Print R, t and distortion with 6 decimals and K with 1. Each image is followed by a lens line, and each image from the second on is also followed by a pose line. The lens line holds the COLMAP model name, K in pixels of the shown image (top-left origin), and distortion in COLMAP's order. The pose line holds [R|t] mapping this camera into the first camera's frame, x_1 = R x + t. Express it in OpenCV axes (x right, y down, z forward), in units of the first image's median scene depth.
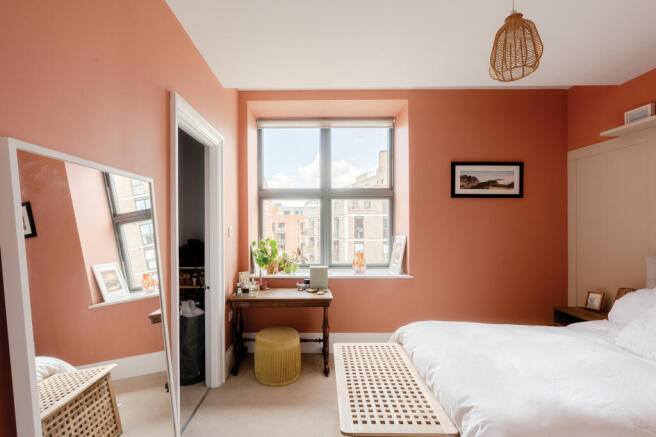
lens RADIAL K [[304.7, 0, 324.3], [0, 304.7, 224.4], [0, 0, 1]] dist [-0.002438, 0.002903]
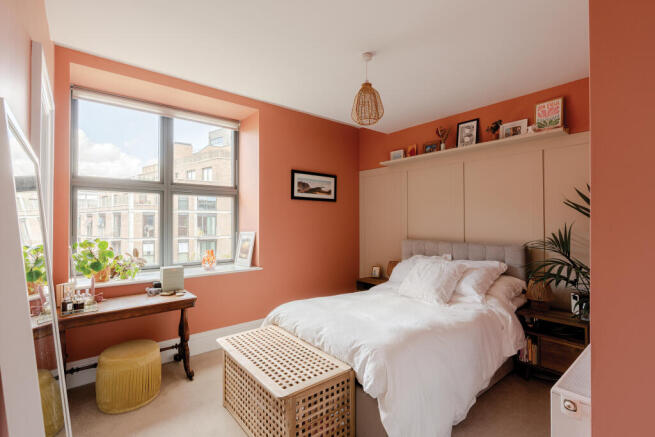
lens RADIAL K [[304.2, 0, 327.9], [0, 304.2, 216.1], [0, 0, 1]] dist [-0.002438, 0.002903]
pose [[0.764523, 0.013230, 0.644460, -0.258411], [-0.000309, 0.999797, -0.020158, 0.002841], [-0.644596, 0.015212, 0.764372, -0.011160]]
